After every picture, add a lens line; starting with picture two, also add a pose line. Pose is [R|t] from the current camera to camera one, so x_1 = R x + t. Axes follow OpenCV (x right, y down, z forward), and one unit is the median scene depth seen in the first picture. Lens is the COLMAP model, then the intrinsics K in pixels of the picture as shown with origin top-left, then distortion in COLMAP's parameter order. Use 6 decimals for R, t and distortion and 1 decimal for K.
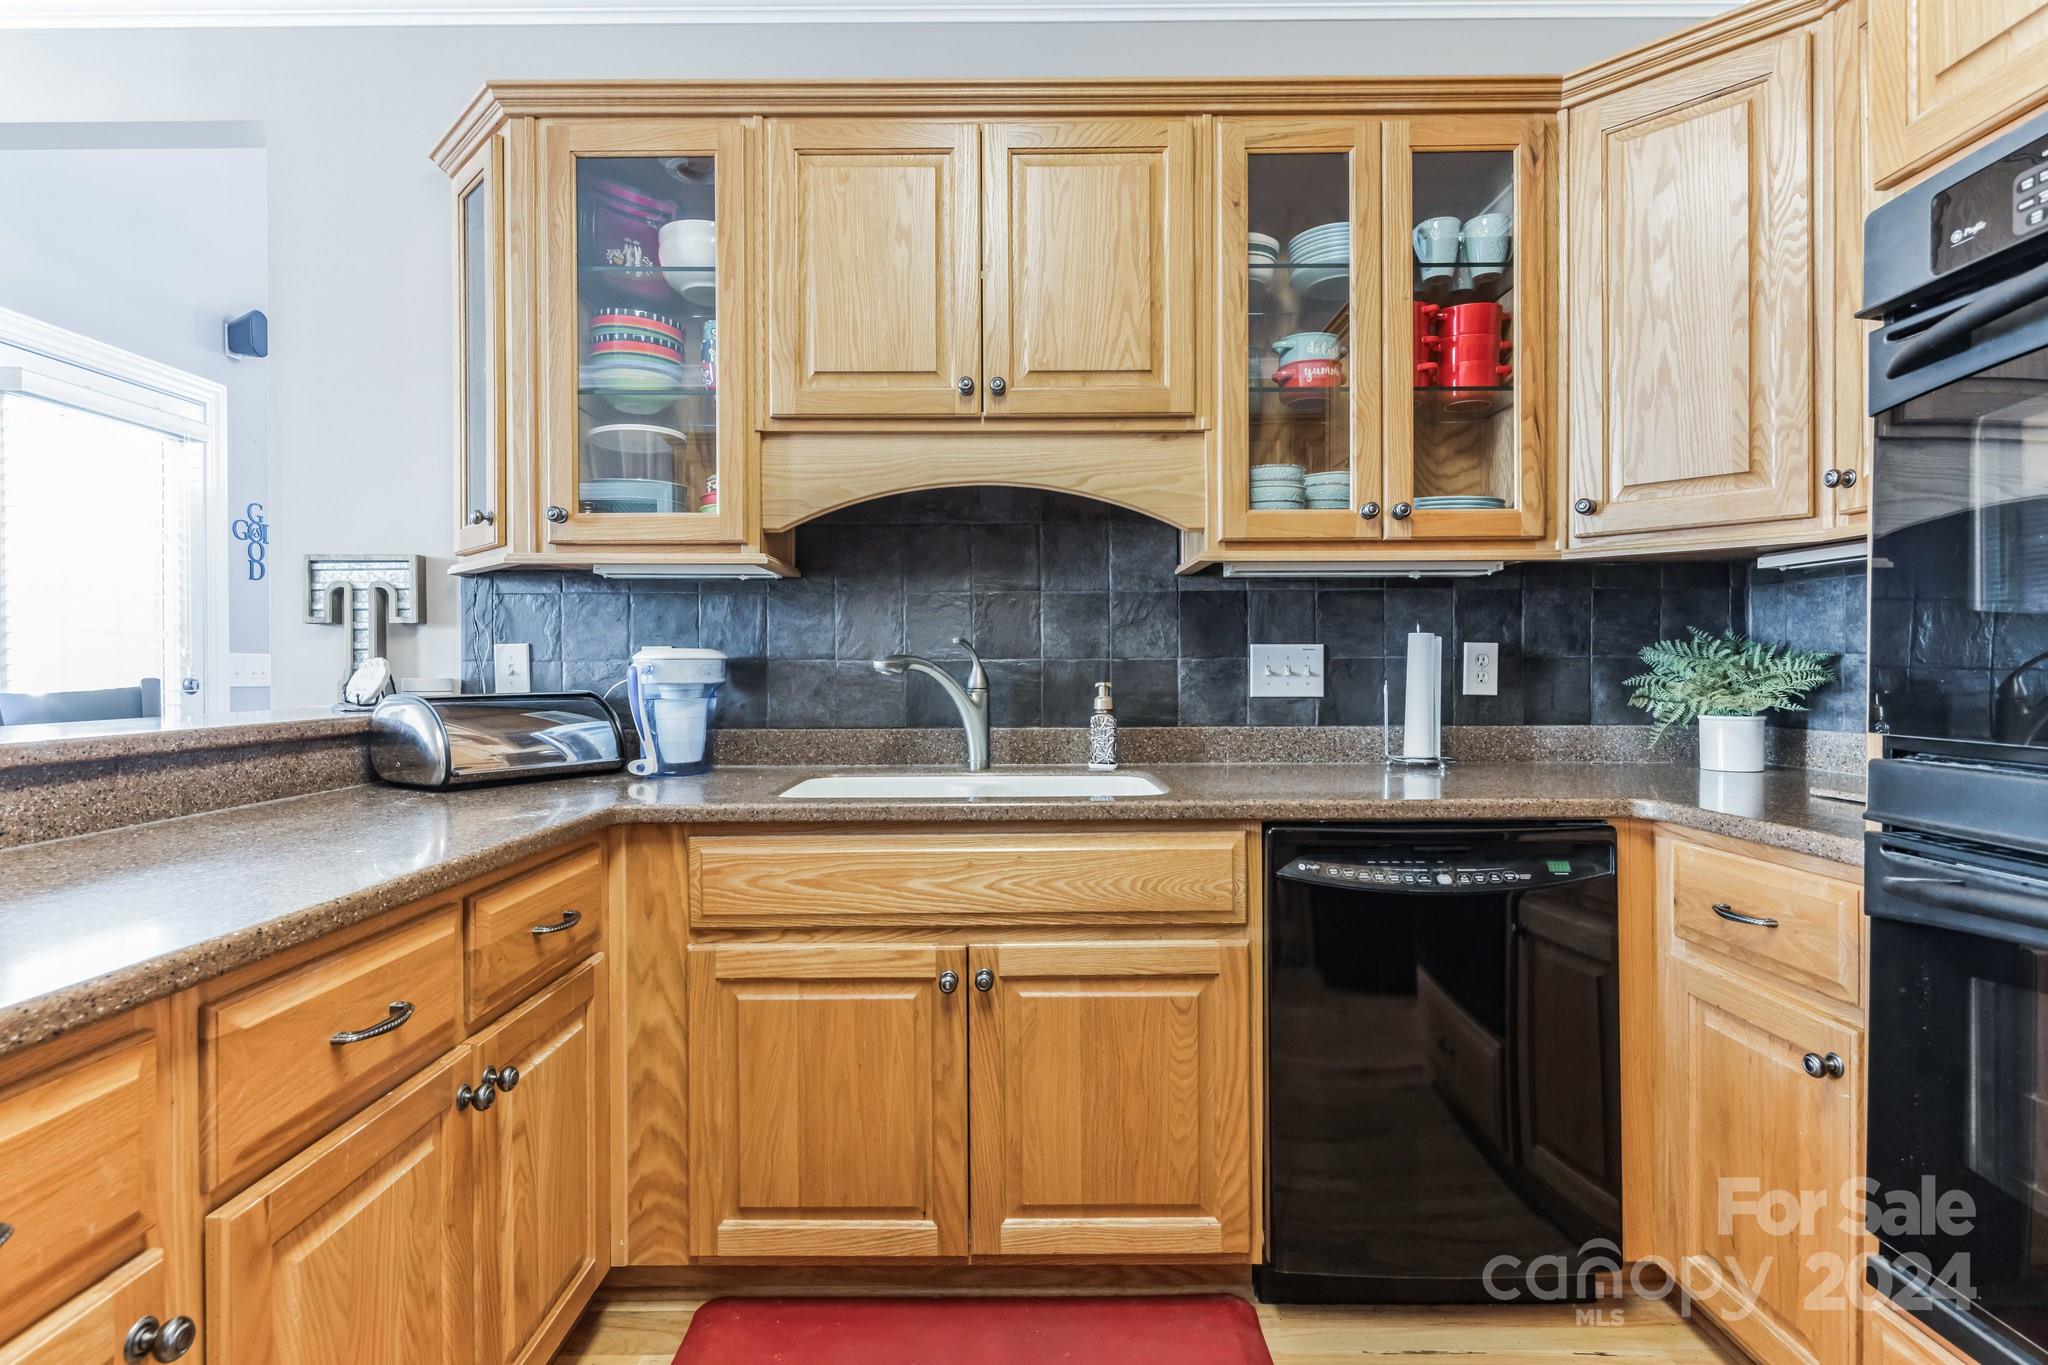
lens RADIAL K [[1006.9, 0, 1023.7], [0, 1006.9, 672.8], [0, 0, 1]] dist [0.004183, -0.003404]
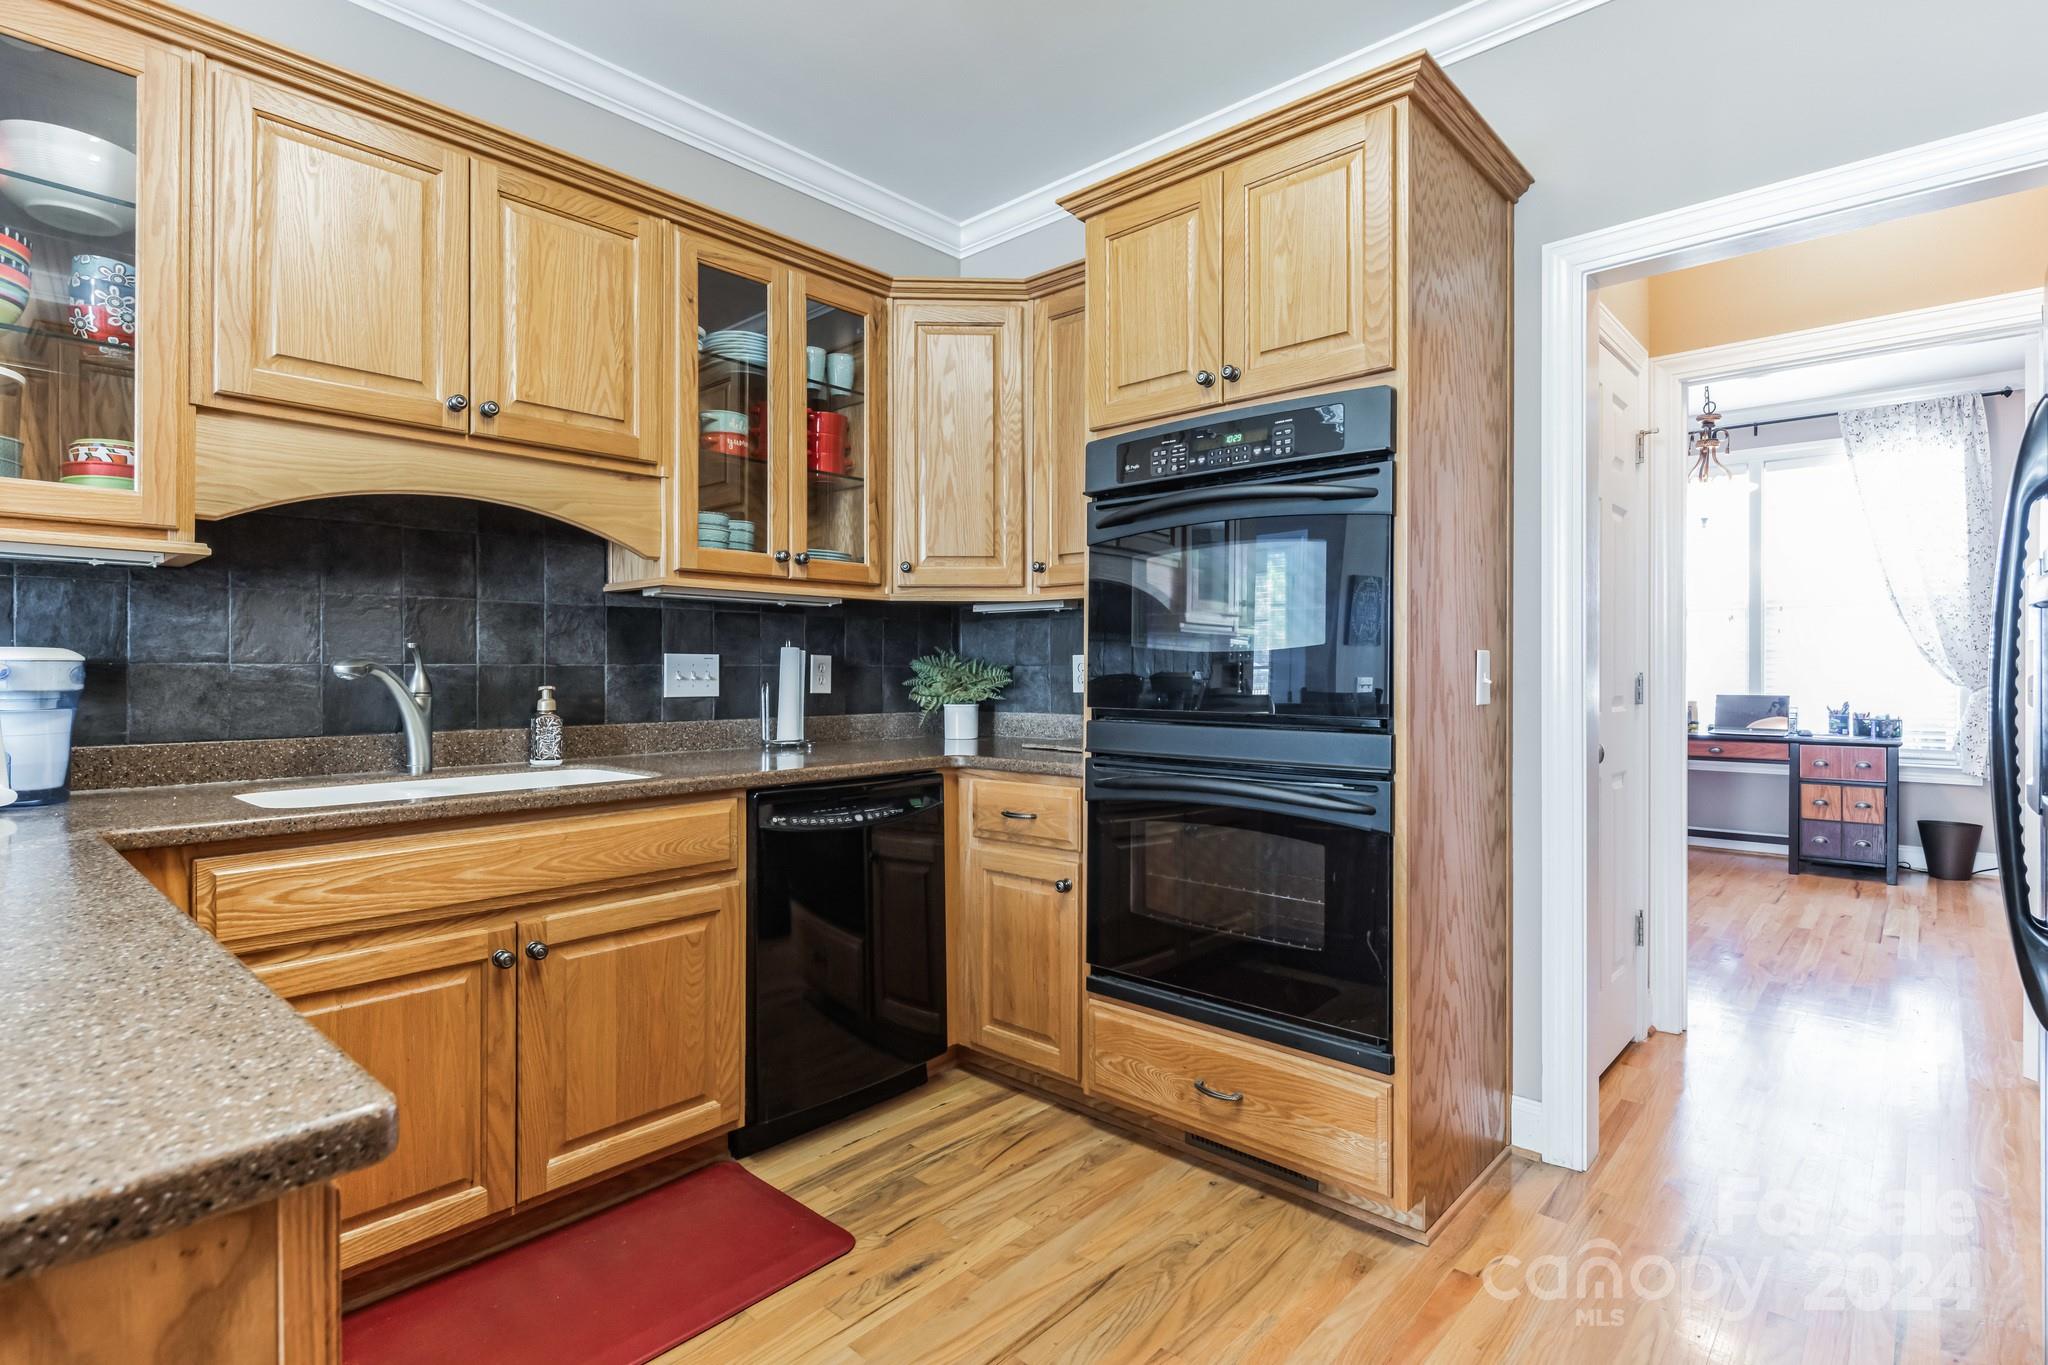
lens RADIAL K [[1006.9, 0, 1014.7], [0, 1006.9, 670.7], [0, 0, 1]] dist [0.004183, -0.003404]
pose [[0.671672, 0.004473, 0.740835, -0.439692], [0.001280, 0.999973, -0.007198, 0.001403], [-0.740847, 0.005783, 0.671649, -0.129601]]
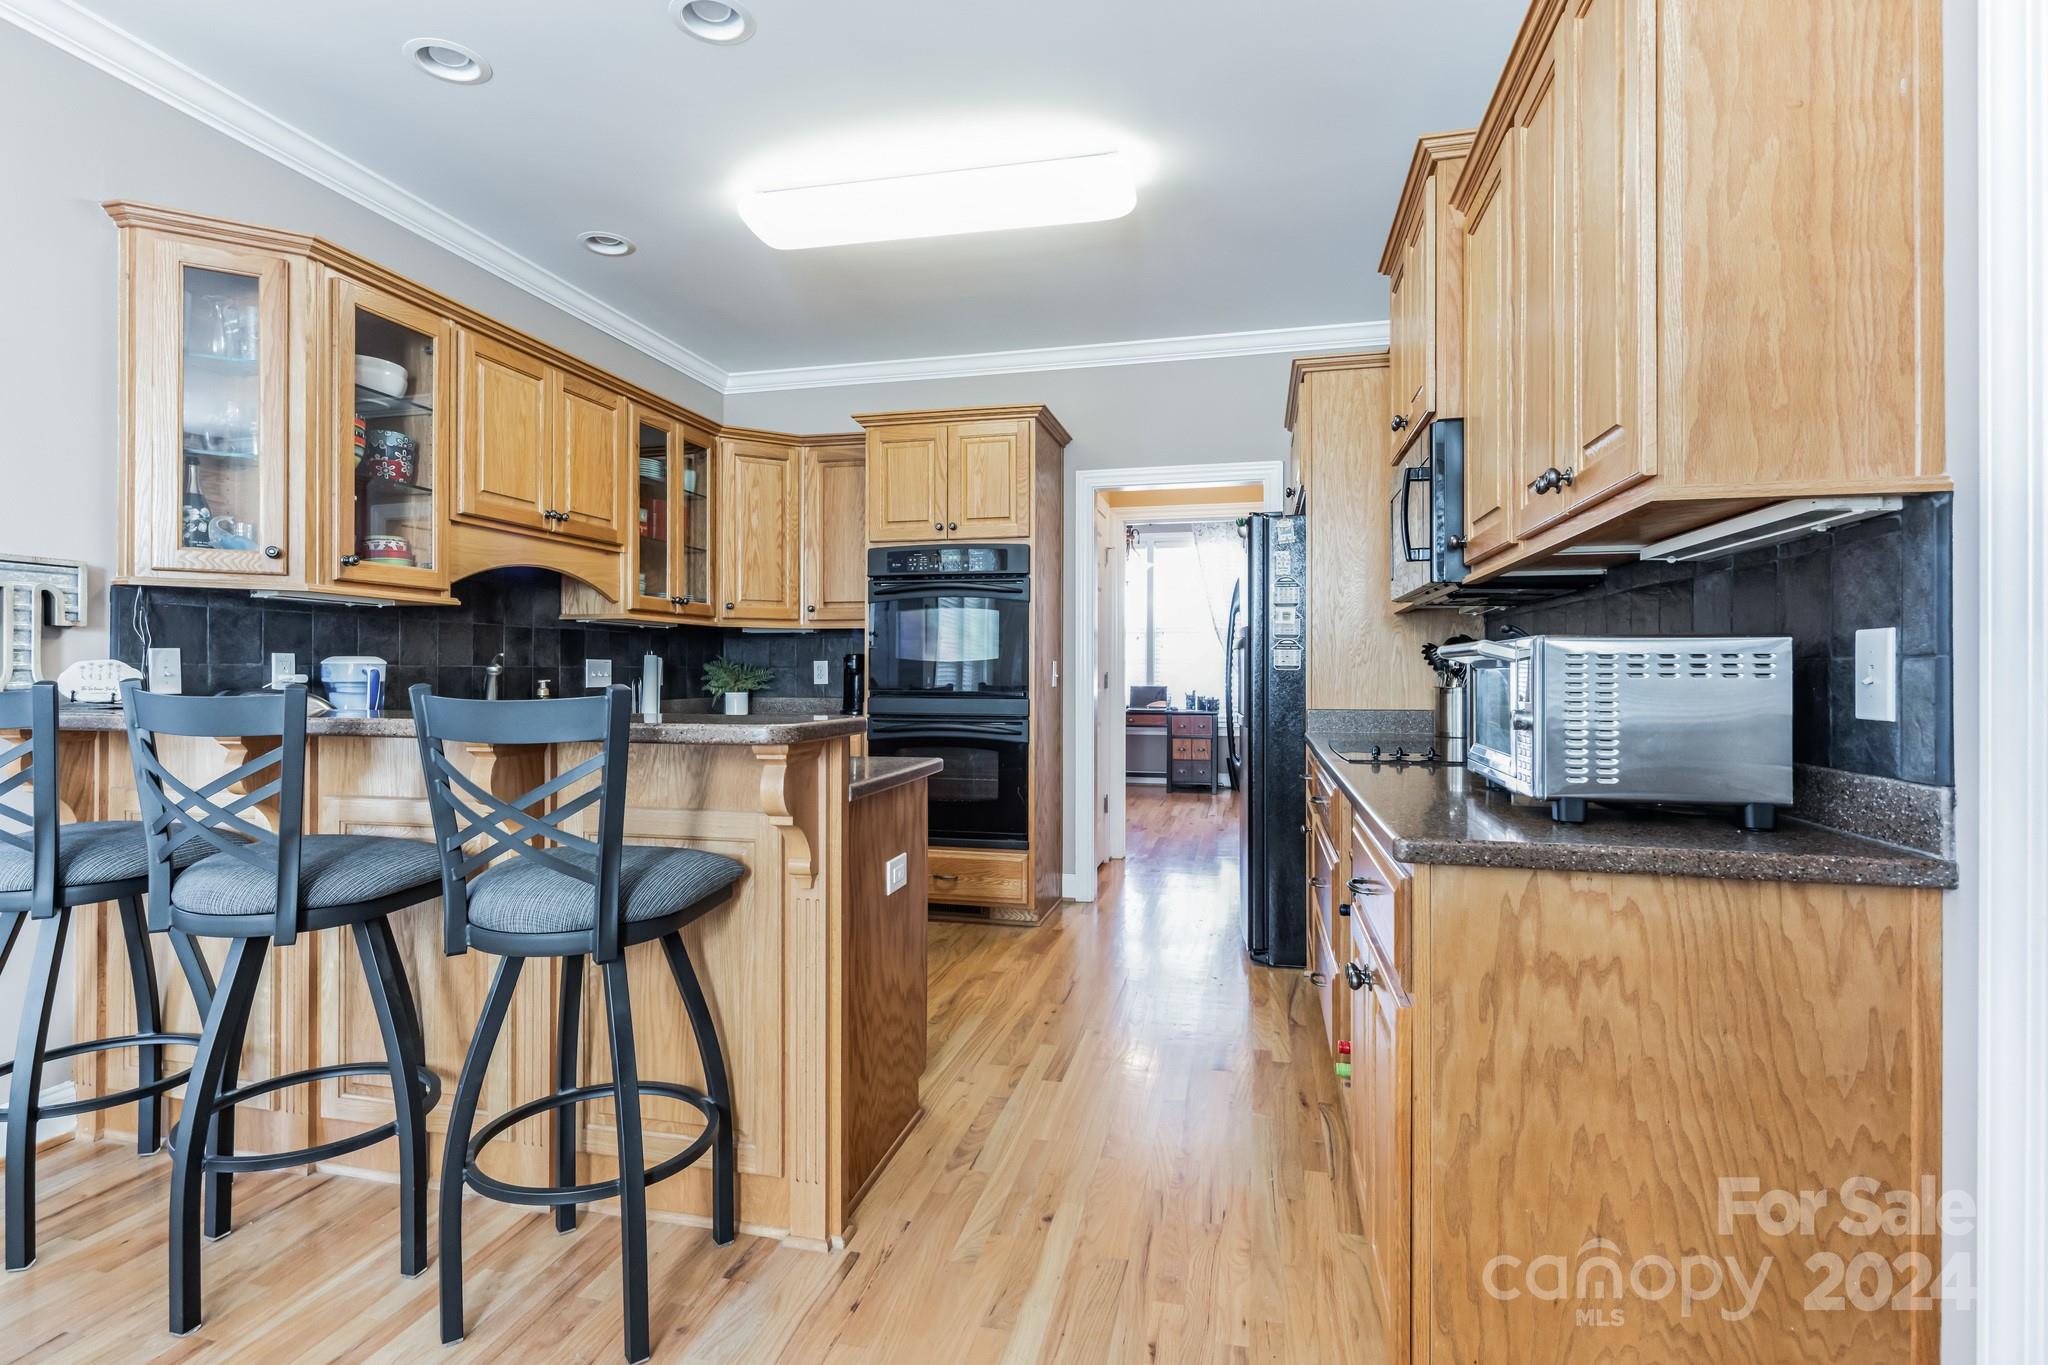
lens RADIAL K [[1006.9, 0, 1032.7], [0, 1006.9, 672.9], [0, 0, 1]] dist [0.004183, -0.003404]
pose [[0.210579, 0.003397, 0.977571, -1.622721], [0.004196, 0.999982, -0.004378, 0.009441], [-0.977568, 0.005024, 0.210561, -0.217728]]
